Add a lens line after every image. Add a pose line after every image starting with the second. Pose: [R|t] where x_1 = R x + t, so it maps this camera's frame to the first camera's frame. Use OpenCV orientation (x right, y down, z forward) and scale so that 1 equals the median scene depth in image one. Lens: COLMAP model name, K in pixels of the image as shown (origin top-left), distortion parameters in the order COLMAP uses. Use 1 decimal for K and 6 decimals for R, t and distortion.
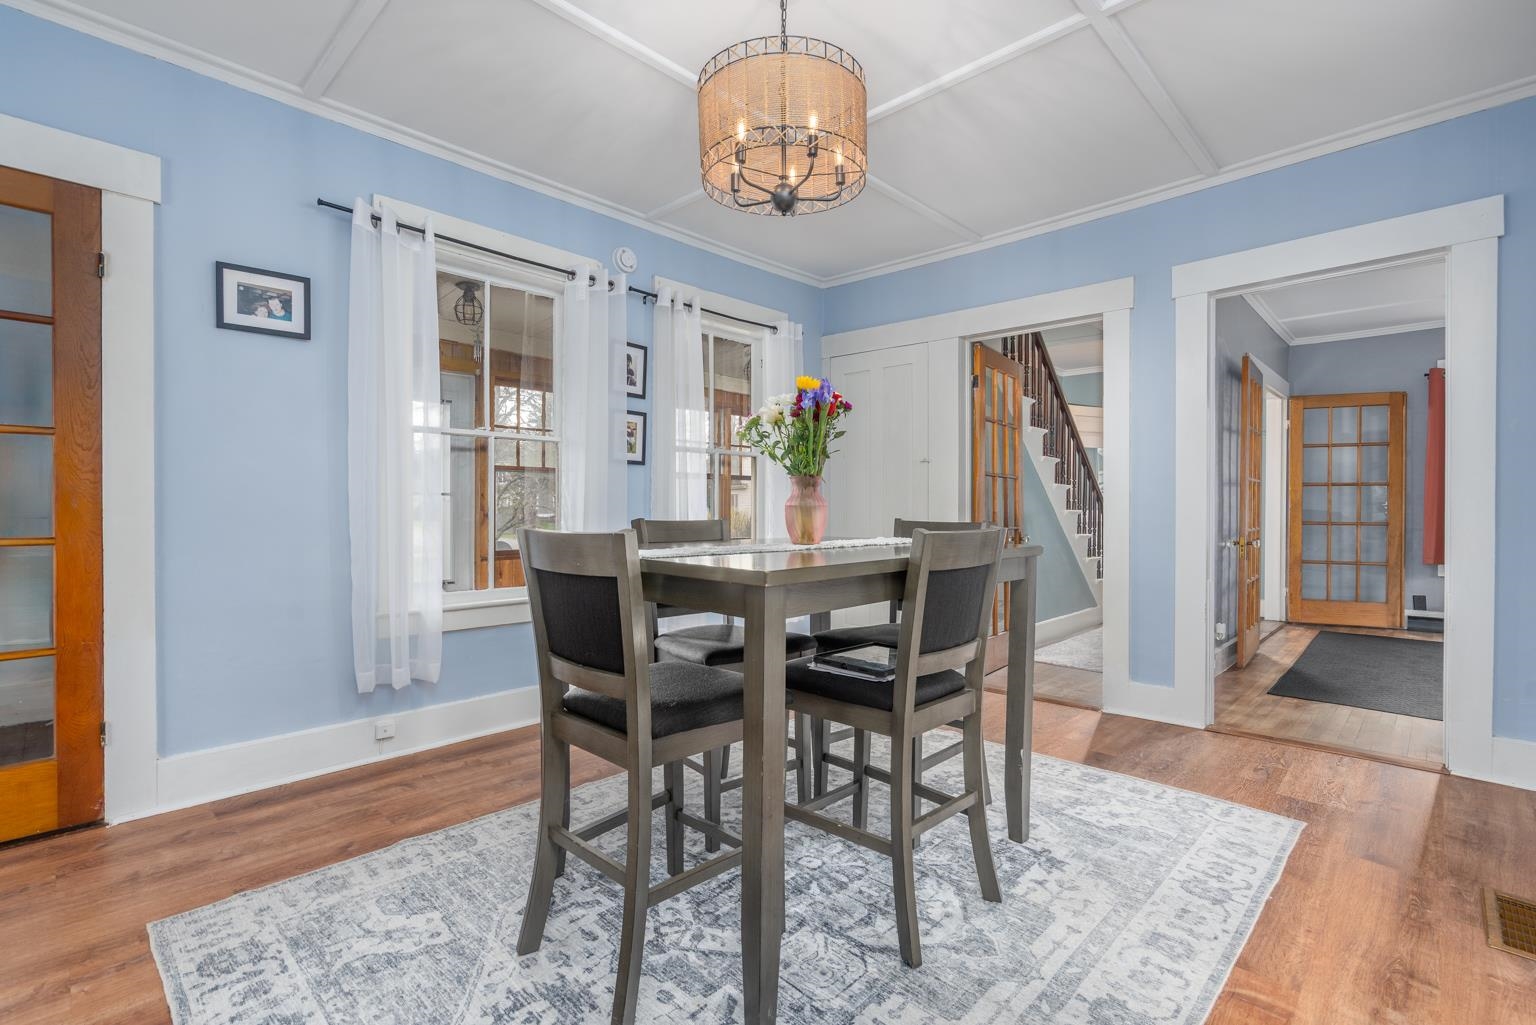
lens RADIAL K [[697.0, 0, 769.6], [0, 697.0, 513.0], [0, 0, 1]] dist [-0.011320, 0.005639]
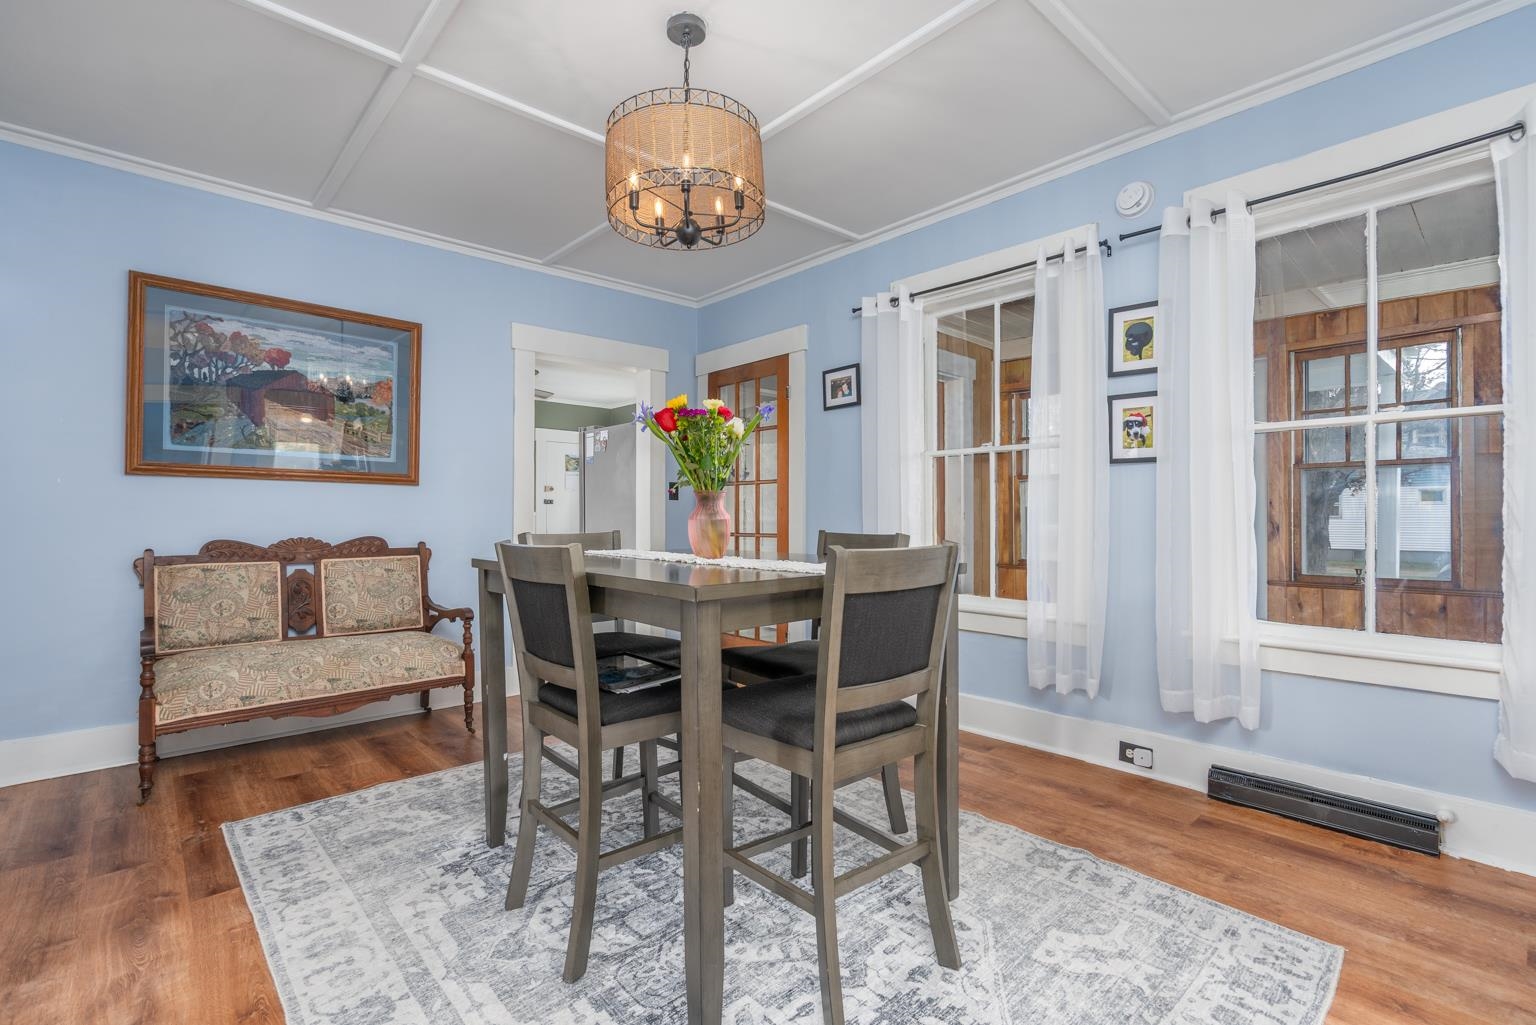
lens RADIAL K [[697.0, 0, 769.6], [0, 697.0, 513.0], [0, 0, 1]] dist [-0.011320, 0.005639]
pose [[-0.055661, -0.005540, -0.998434, 0.874390], [-0.005295, 0.999972, -0.005254, -0.013208], [0.998436, 0.004994, -0.055689, 0.959263]]
